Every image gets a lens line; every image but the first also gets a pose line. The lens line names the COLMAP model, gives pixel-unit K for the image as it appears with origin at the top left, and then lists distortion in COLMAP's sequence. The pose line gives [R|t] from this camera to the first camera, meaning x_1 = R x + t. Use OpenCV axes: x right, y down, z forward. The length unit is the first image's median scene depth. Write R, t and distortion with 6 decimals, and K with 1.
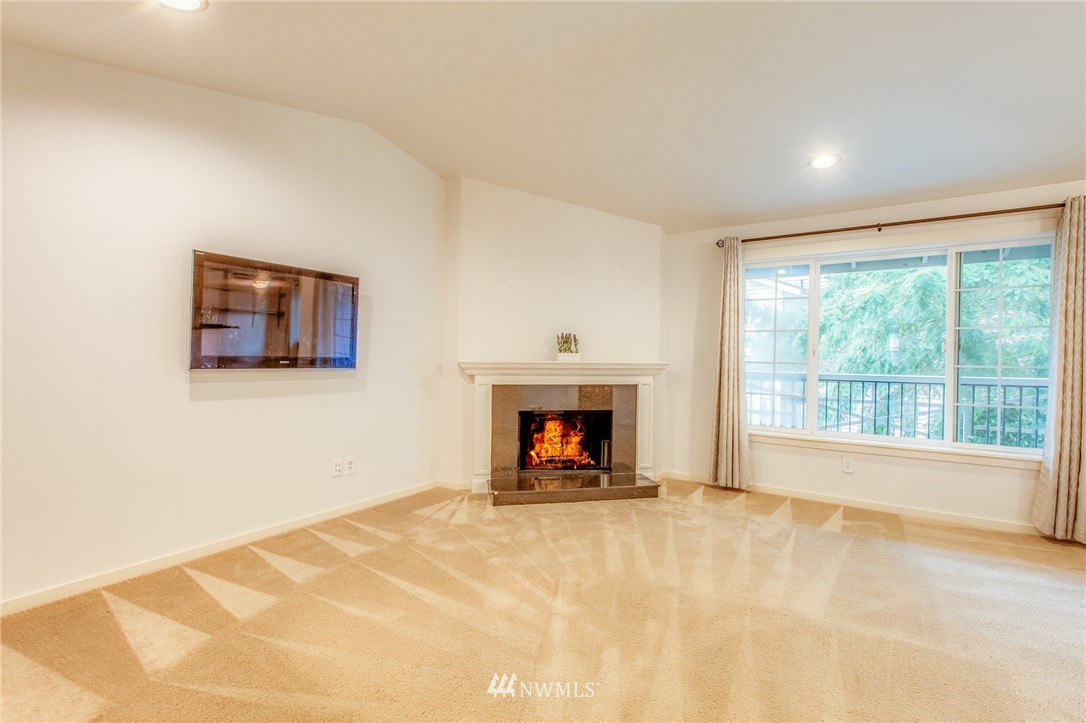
lens RADIAL K [[486.0, 0, 543.0], [0, 486.0, 361.5], [0, 0, 1]] dist [0.000341, -0.000004]
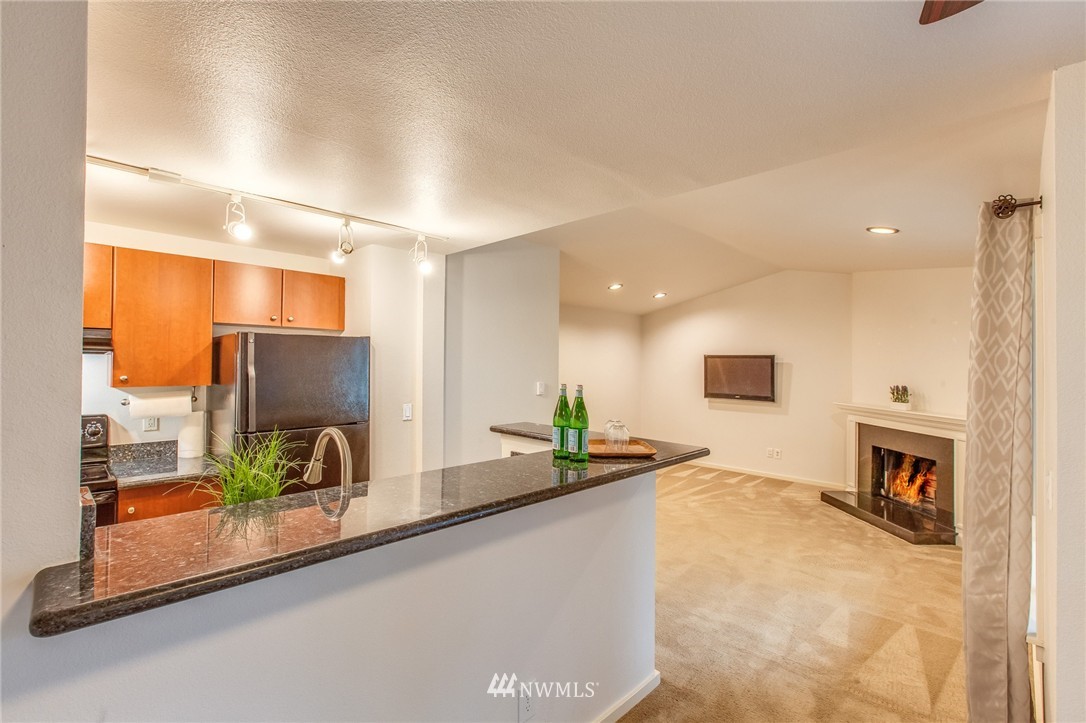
lens RADIAL K [[486.0, 0, 543.0], [0, 486.0, 361.5], [0, 0, 1]] dist [0.000341, -0.000004]
pose [[-0.181614, -0.018404, -0.983198, 1.575592], [-0.023844, 0.999613, -0.014307, -0.091912], [0.983081, 0.020845, -0.181983, 0.430539]]
